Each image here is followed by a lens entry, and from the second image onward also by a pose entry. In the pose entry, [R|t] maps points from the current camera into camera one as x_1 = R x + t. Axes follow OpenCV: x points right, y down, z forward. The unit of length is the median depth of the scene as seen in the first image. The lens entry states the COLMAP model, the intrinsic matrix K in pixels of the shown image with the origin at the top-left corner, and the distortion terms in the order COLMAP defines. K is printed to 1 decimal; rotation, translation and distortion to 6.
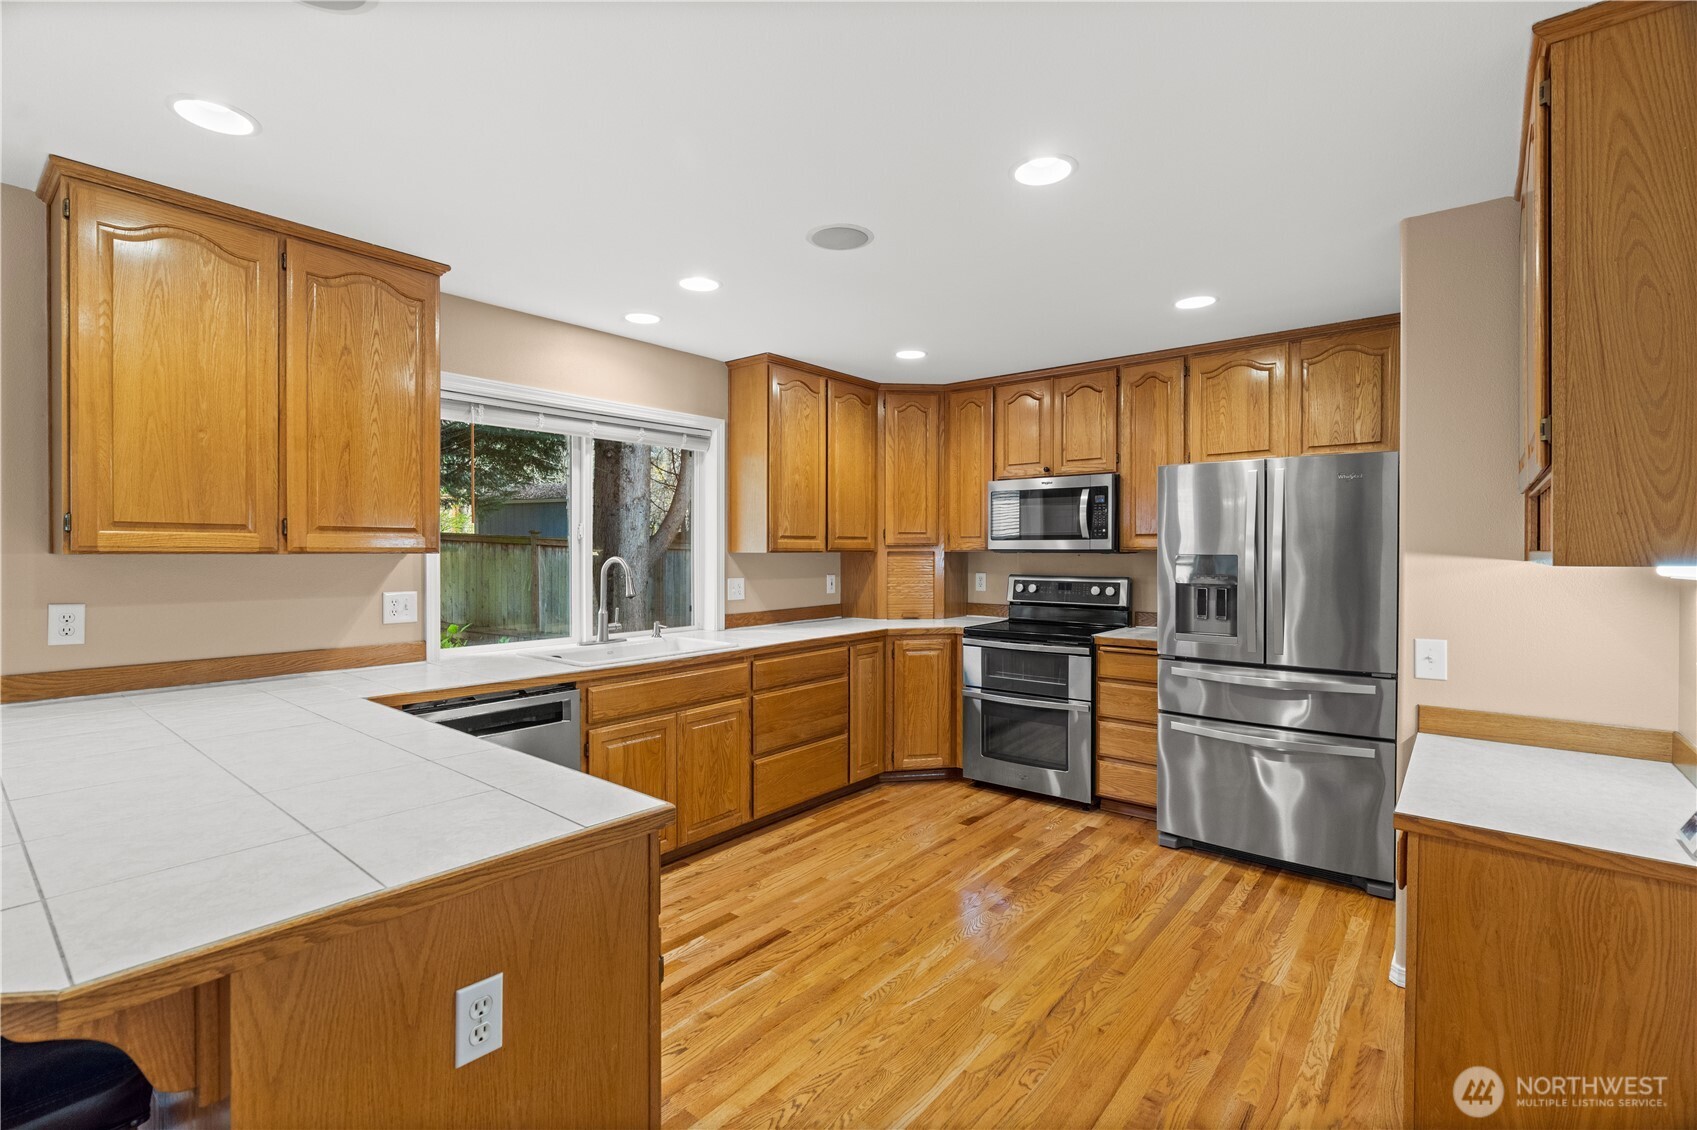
lens RADIAL K [[770.8, 0, 837.2], [0, 770.8, 558.4], [0, 0, 1]] dist [-0.013944, 0.004718]
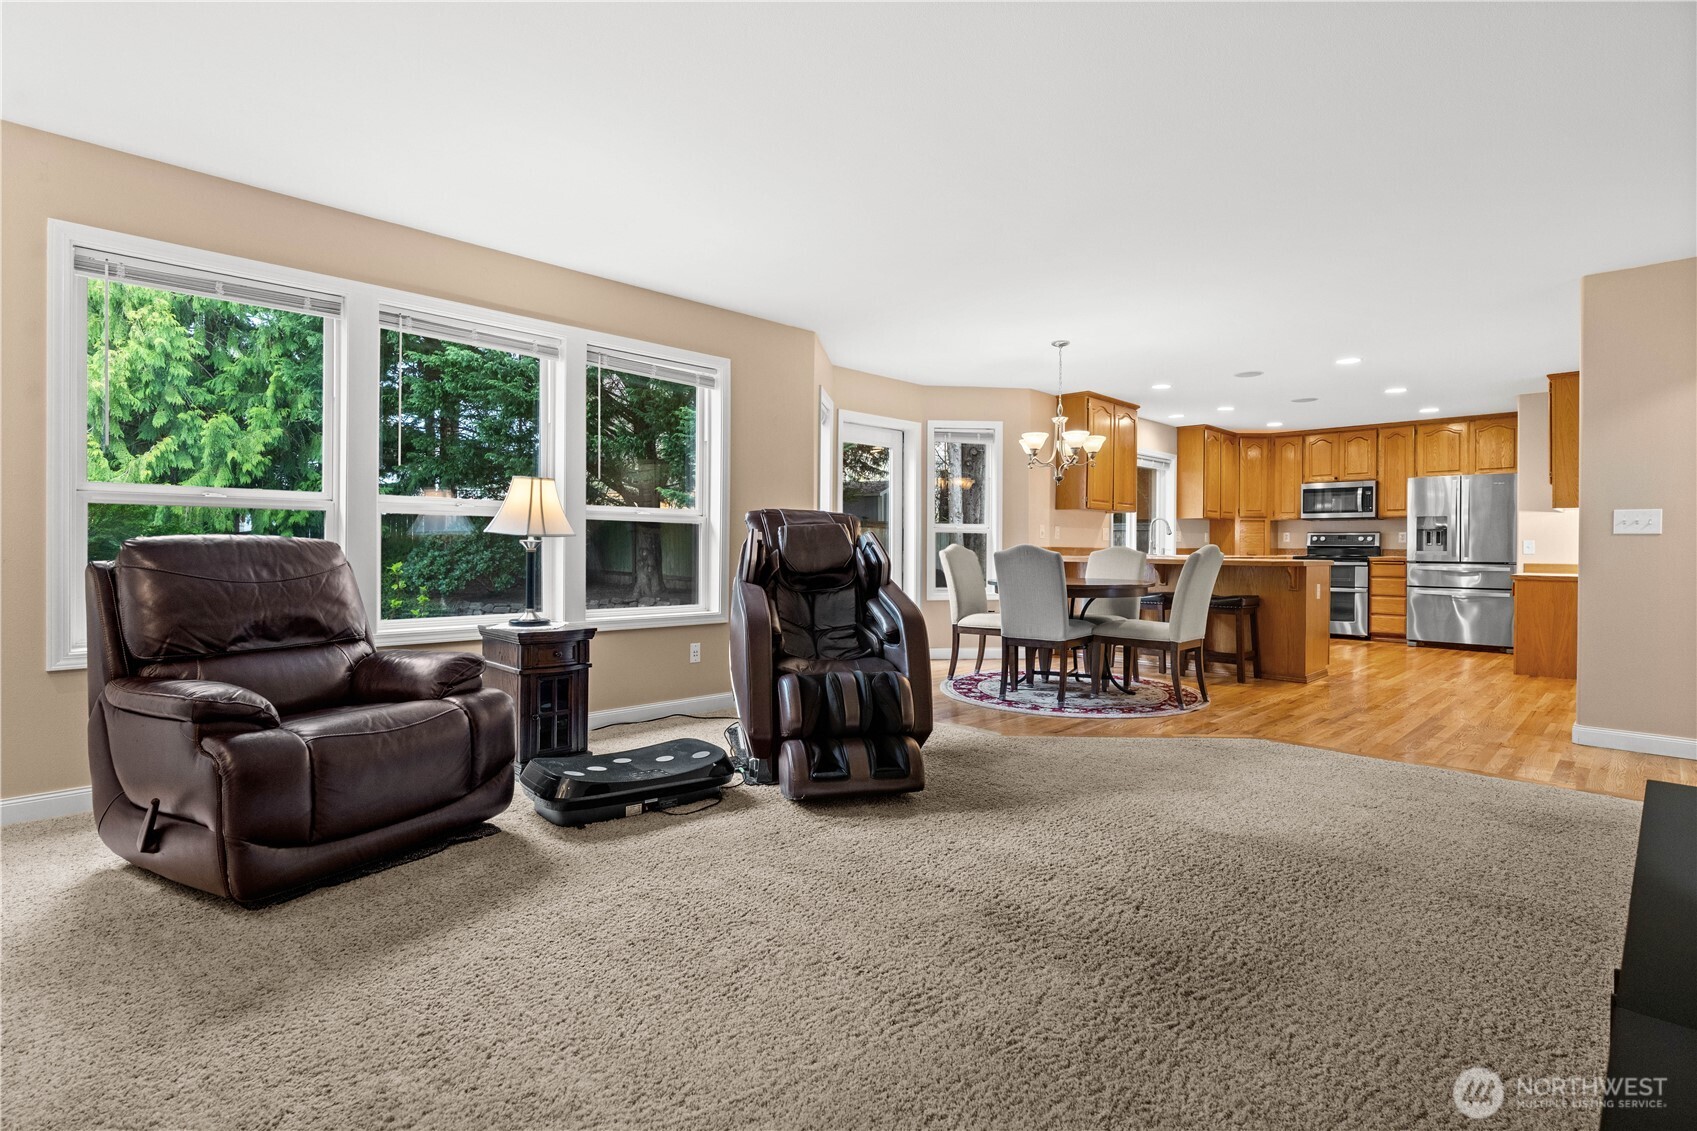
lens RADIAL K [[804.8, 0, 848.2], [0, 804.8, 551.9], [0, 0, 1]] dist [0.000353, 0.001086]
pose [[0.995643, 0.005965, -0.093058, -0.936813], [-0.006540, 0.999961, -0.005880, 0.114874], [0.093019, 0.006463, 0.995643, -1.416802]]
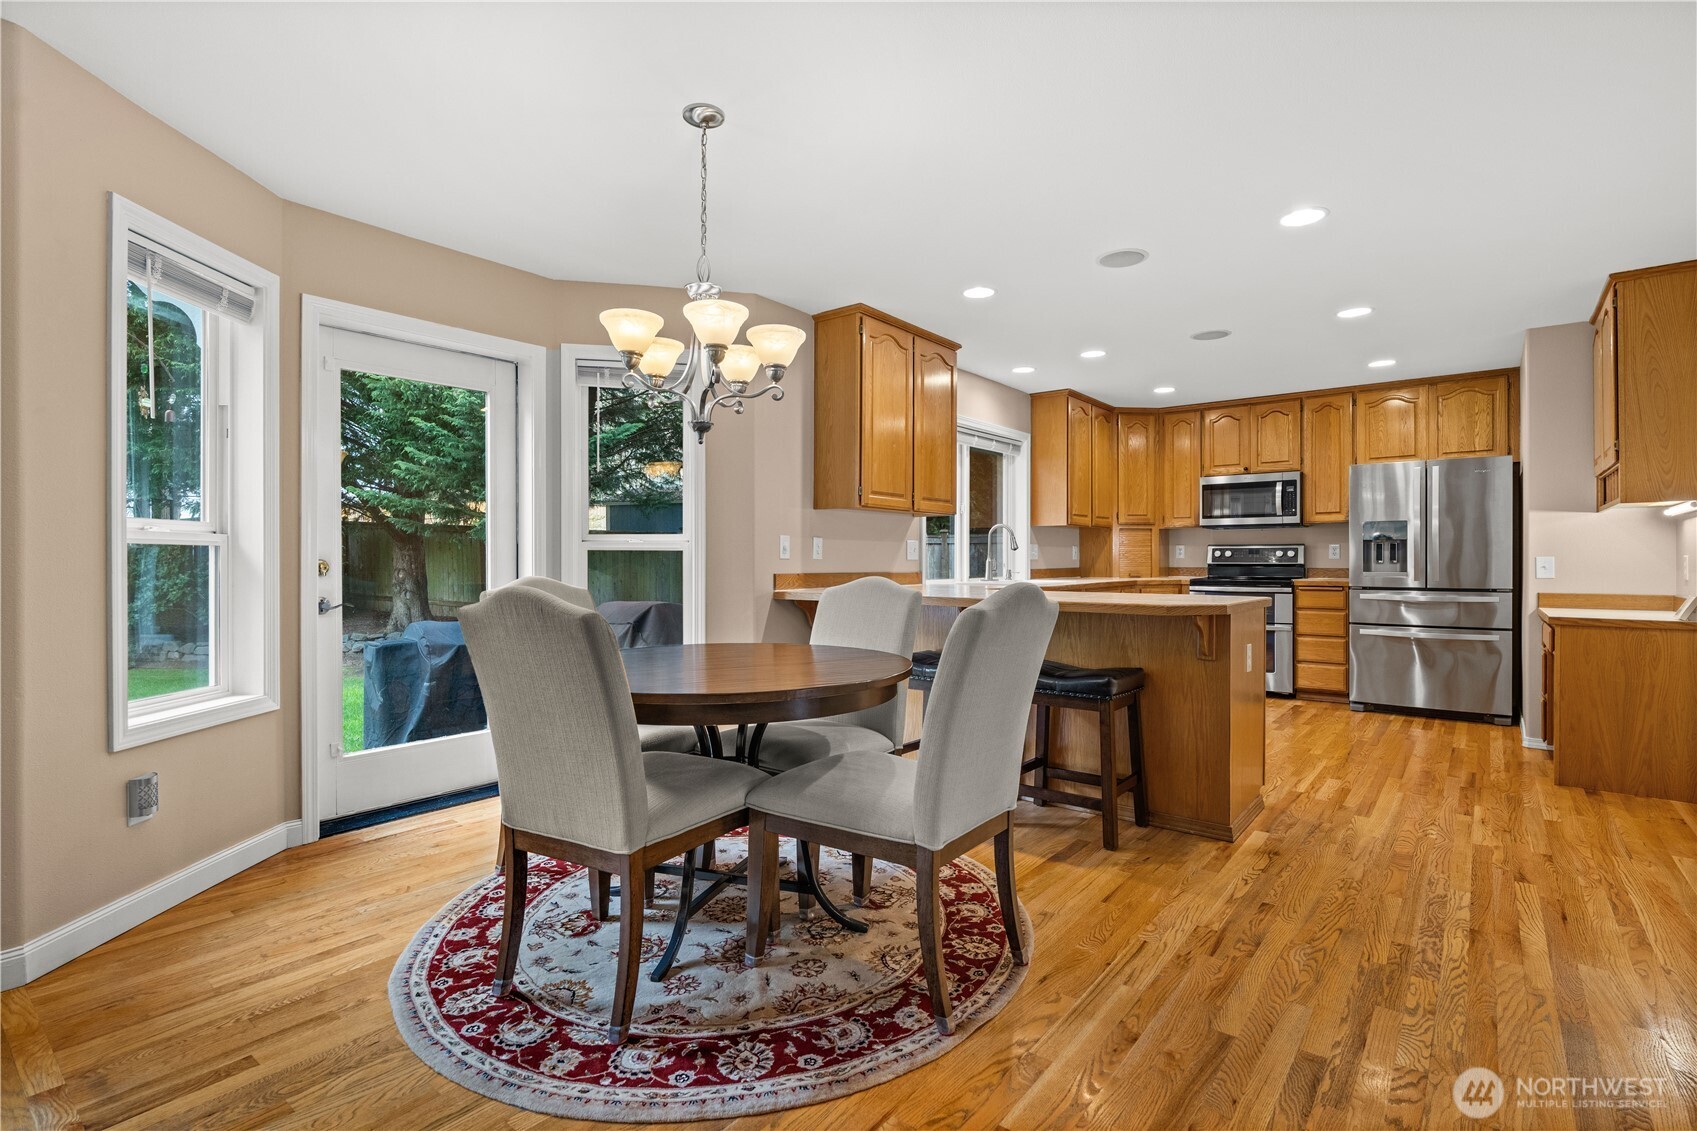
lens RADIAL K [[804.8, 0, 846.5], [0, 804.8, 562.0], [0, 0, 1]] dist [0.000353, 0.001086]
pose [[0.999758, -0.001802, 0.021940, -0.592706], [0.002010, 0.999953, -0.009439, 0.082879], [-0.021922, 0.009481, 0.999715, -0.563974]]
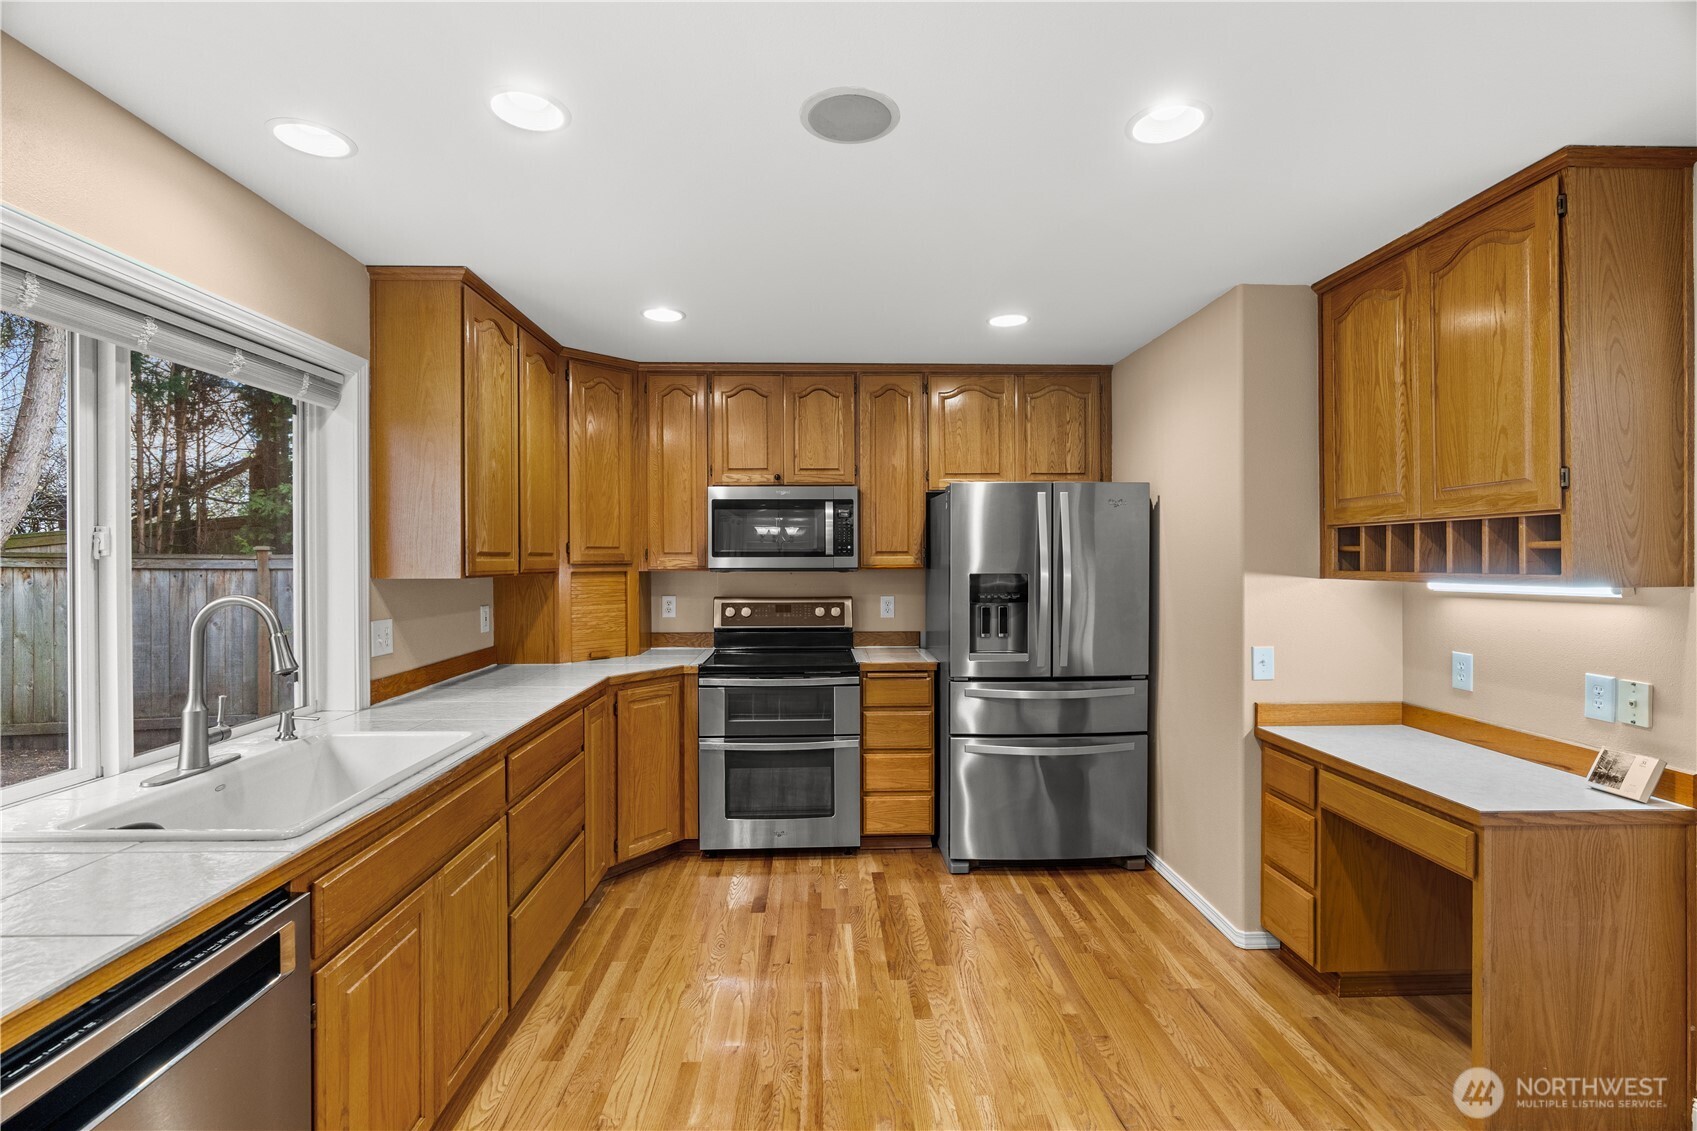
lens RADIAL K [[770.8, 0, 847.7], [0, 770.8, 563.5], [0, 0, 1]] dist [-0.013944, 0.004718]
pose [[0.746340, -0.007771, 0.665520, -0.301750], [0.011982, 0.999927, -0.001761, -0.016547], [-0.665457, 0.009289, 0.746378, 0.338385]]
